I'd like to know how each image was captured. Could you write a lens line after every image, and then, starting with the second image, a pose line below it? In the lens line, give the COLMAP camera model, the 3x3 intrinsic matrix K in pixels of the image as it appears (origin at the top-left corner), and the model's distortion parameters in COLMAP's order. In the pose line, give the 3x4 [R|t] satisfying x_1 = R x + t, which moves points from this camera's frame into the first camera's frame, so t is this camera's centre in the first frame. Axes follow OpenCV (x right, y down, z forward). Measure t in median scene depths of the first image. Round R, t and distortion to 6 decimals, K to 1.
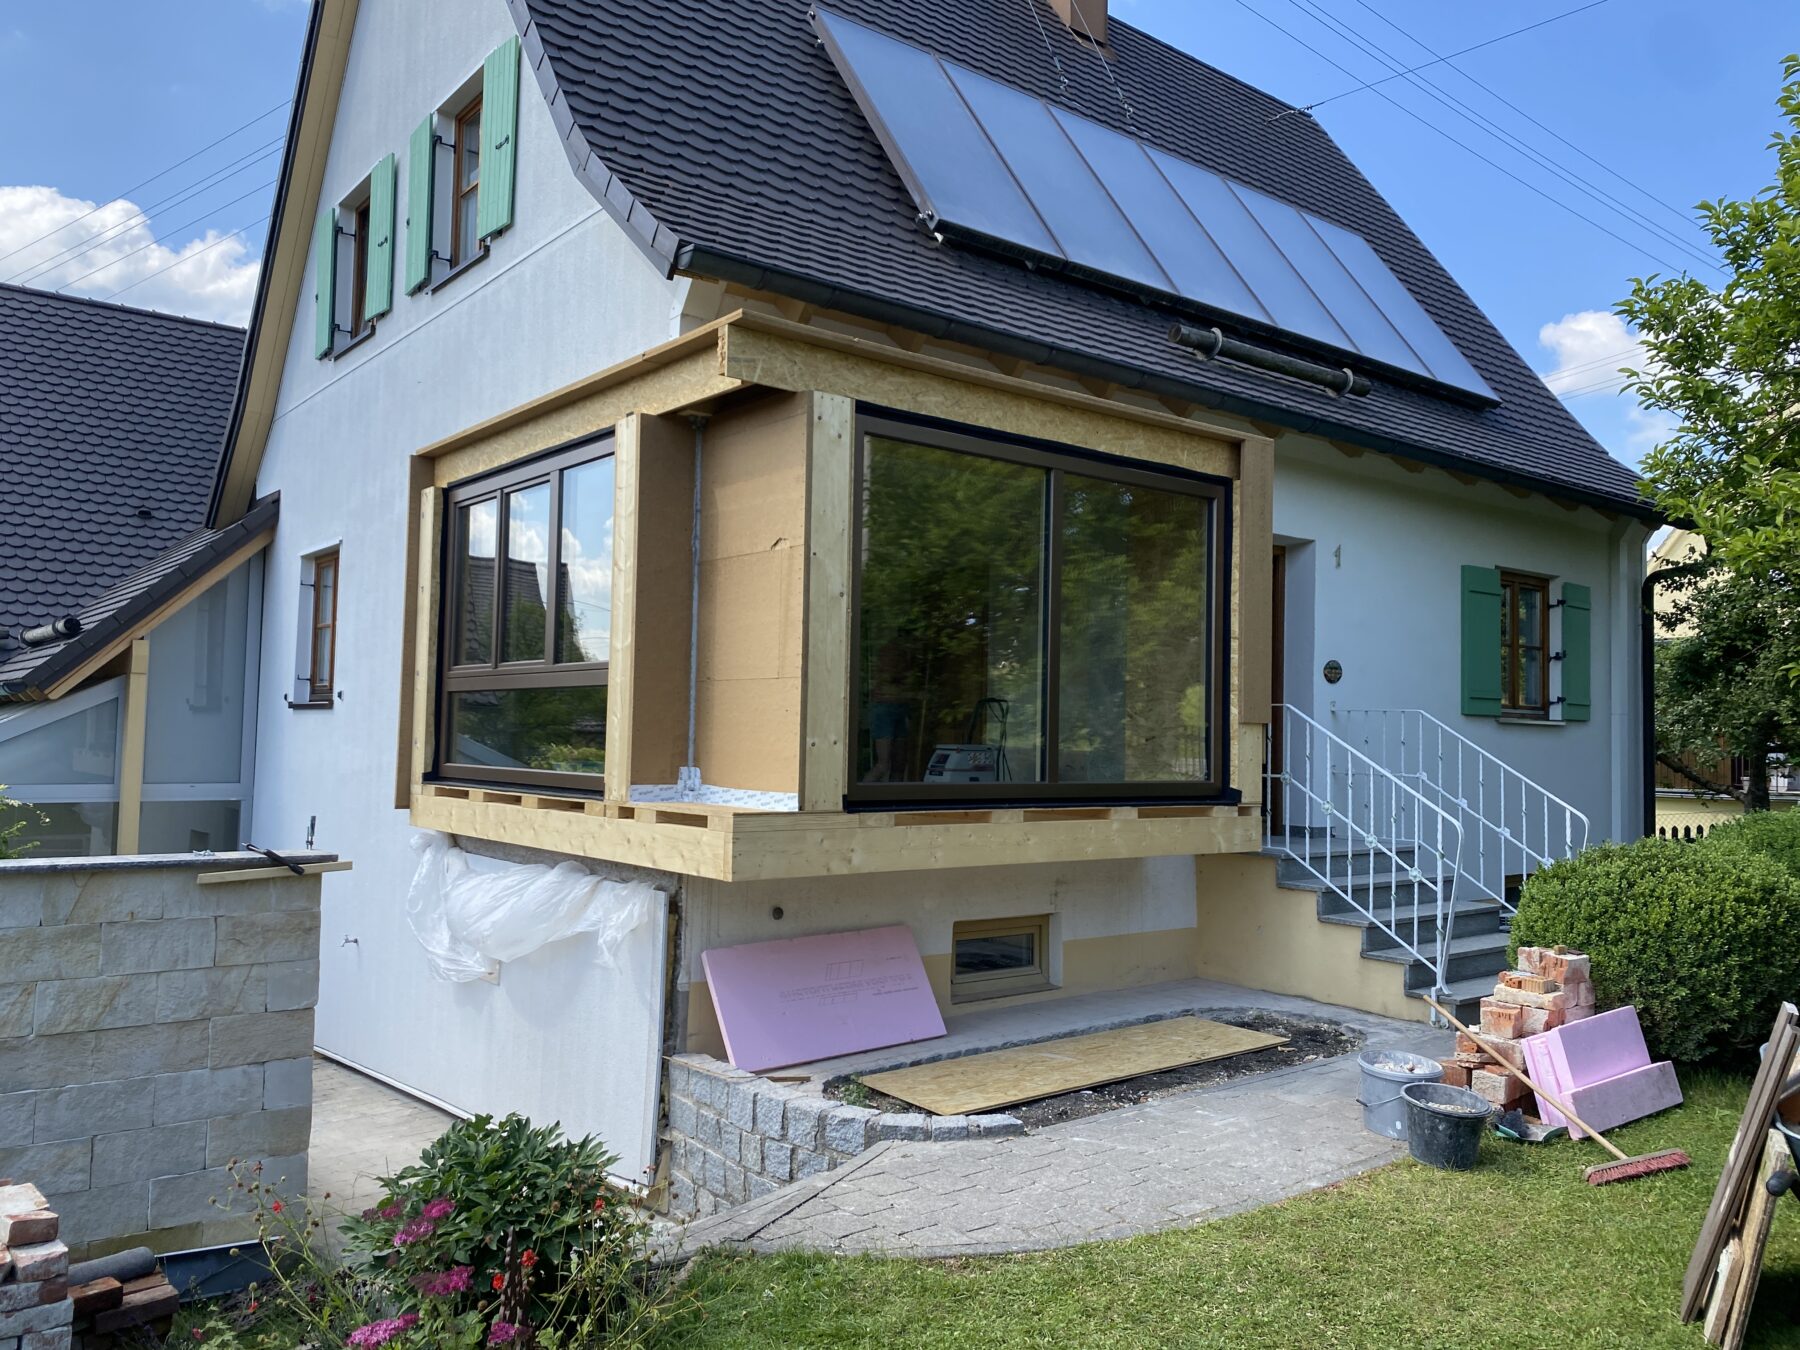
lens RADIAL K [[1375.7, 0, 900.6], [0, 1375.7, 668.0], [0, 0, 1]] dist [0.043153, -0.054894]
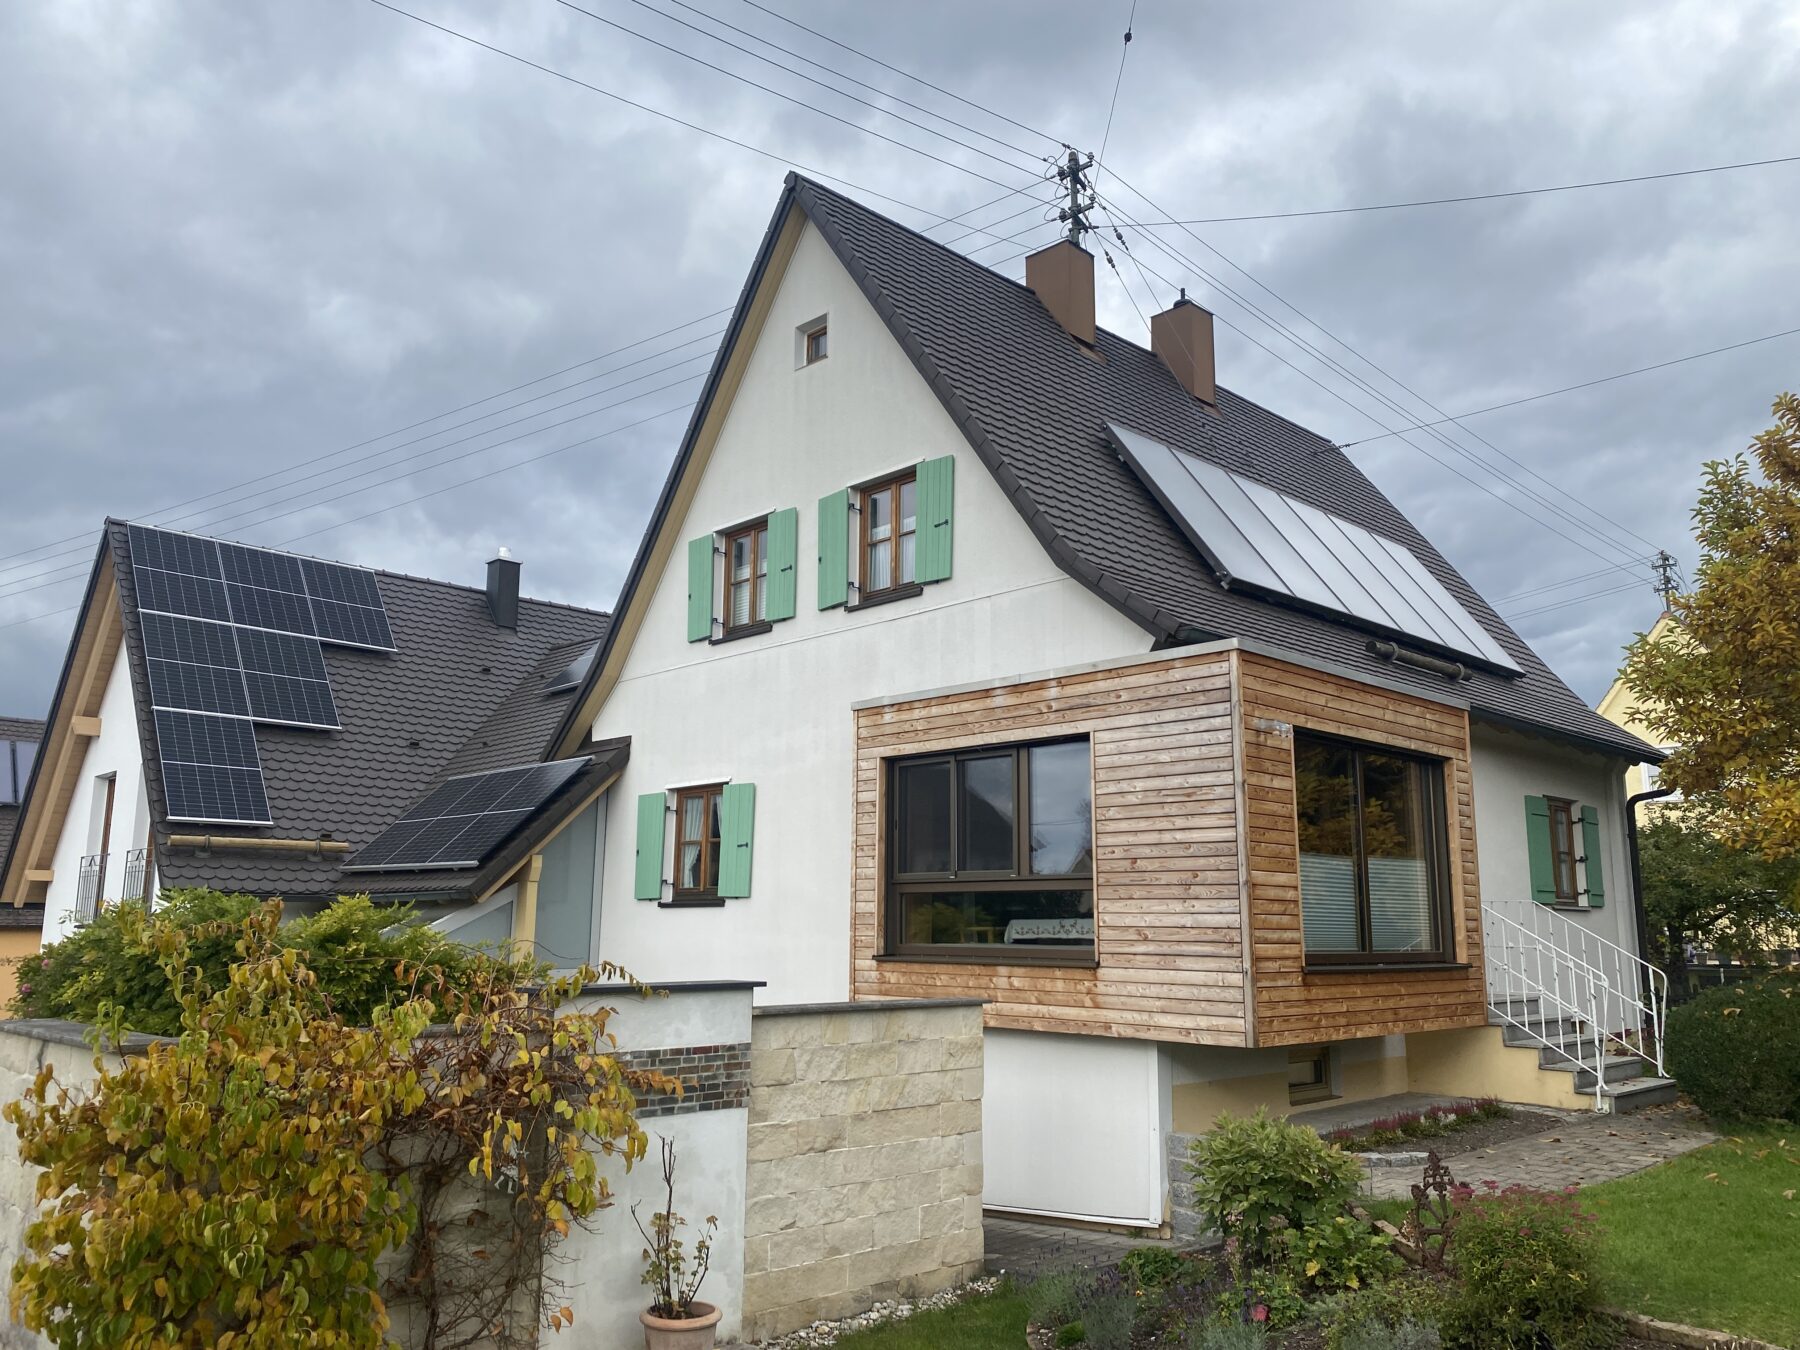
lens RADIAL K [[1375.7, 0, 889.8], [0, 1375.7, 673.4], [0, 0, 1]] dist [0.043153, -0.054894]
pose [[0.995168, 0.005336, 0.098041, -0.431450], [0.007676, 0.991237, -0.131869, -0.019353], [-0.097885, 0.131984, 0.986407, -0.389237]]
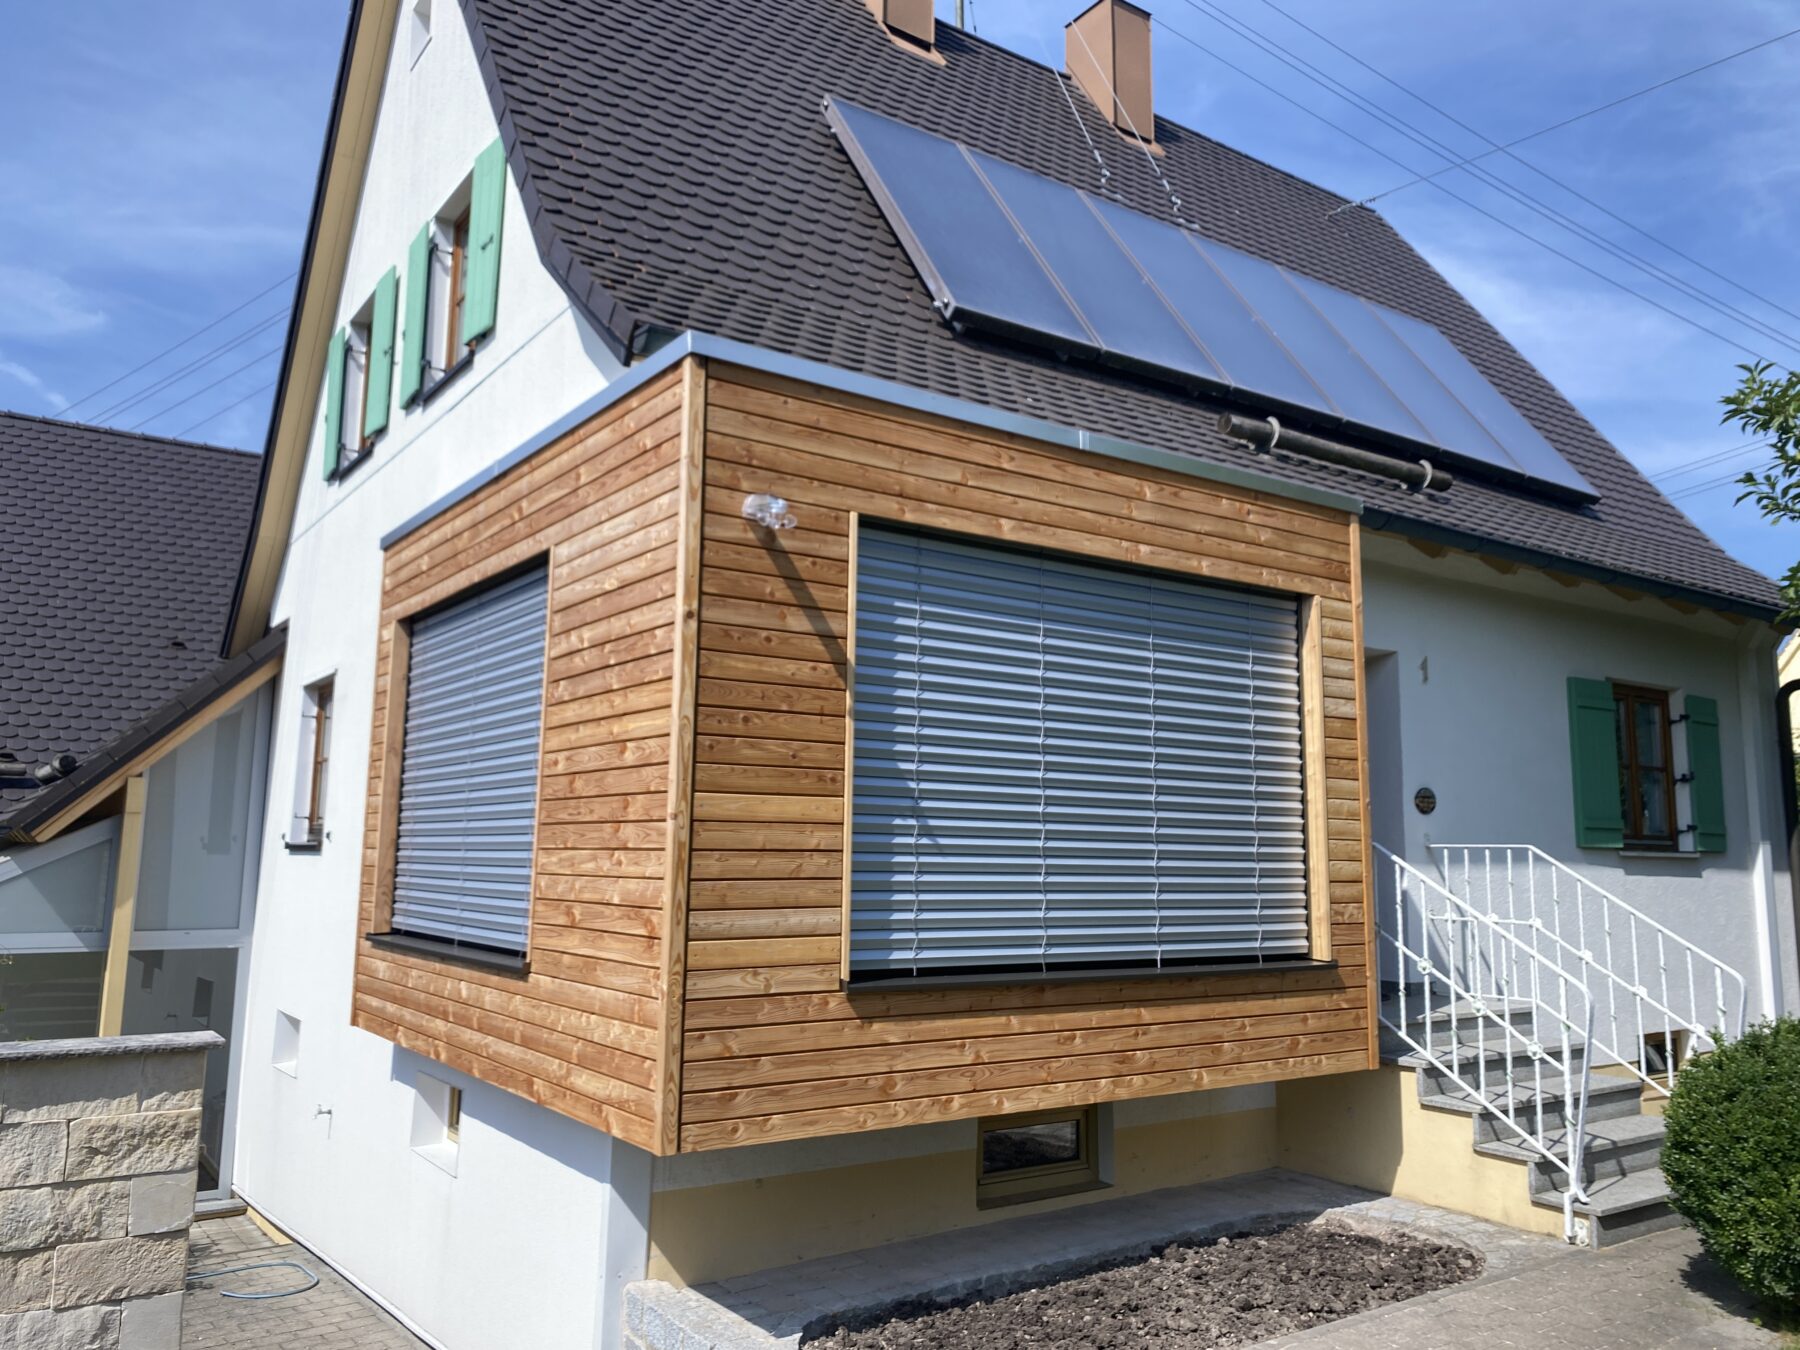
lens RADIAL K [[1375.7, 0, 901.4], [0, 1375.7, 653.1], [0, 0, 1]] dist [0.043153, -0.054894]
pose [[0.998130, -0.016162, -0.058950, 0.036894], [0.010349, 0.995170, -0.097621, -0.008487], [0.060244, 0.096829, 0.993476, 0.104571]]
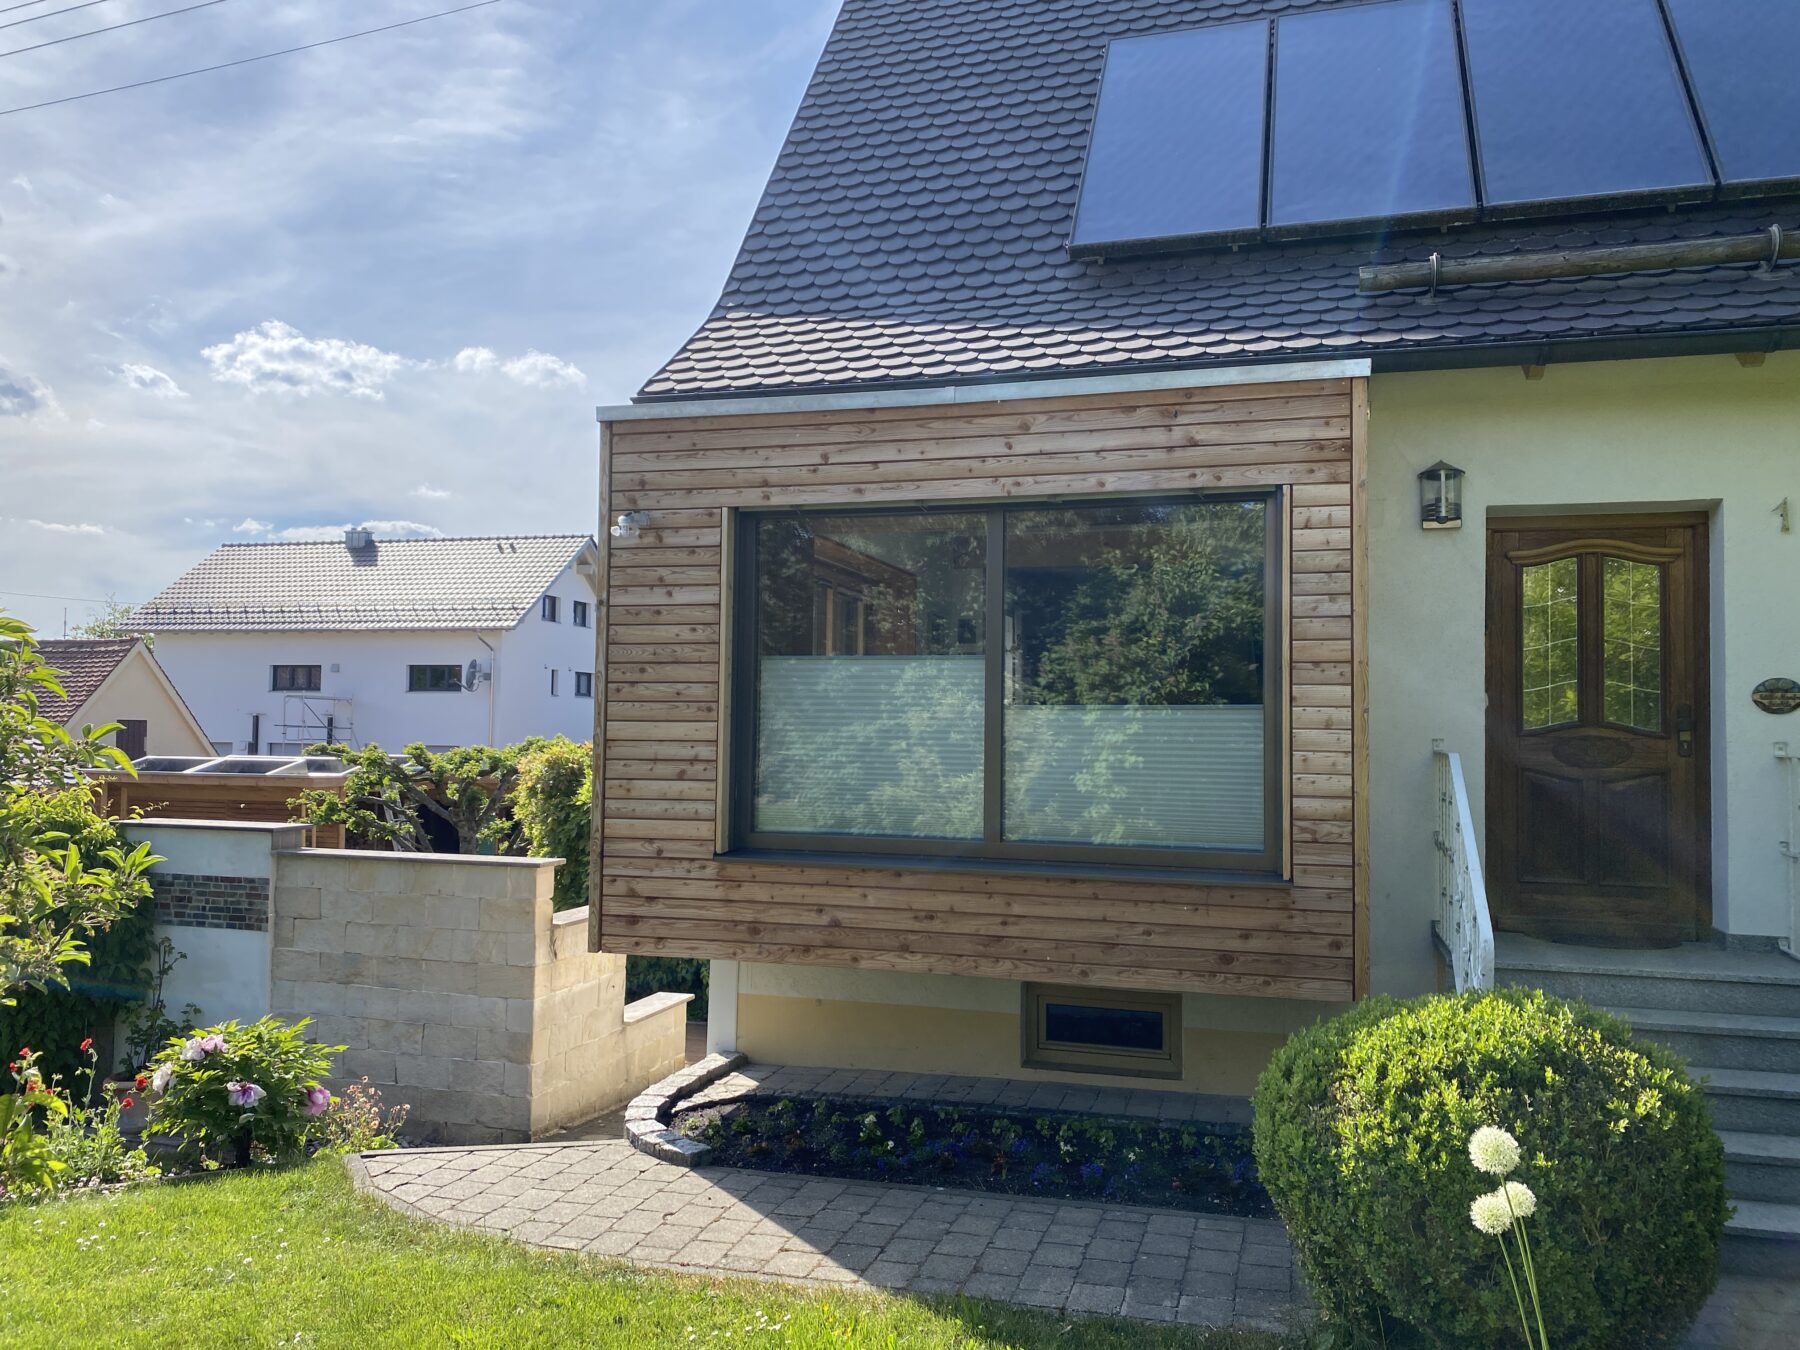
lens RADIAL K [[1375.7, 0, 874.6], [0, 1375.7, 663.4], [0, 0, 1]] dist [0.043153, -0.054894]
pose [[0.561083, -0.050289, -0.826230, 0.636551], [0.041095, 0.998614, -0.032873, -0.008503], [0.826738, -0.015509, 0.562373, 0.299632]]
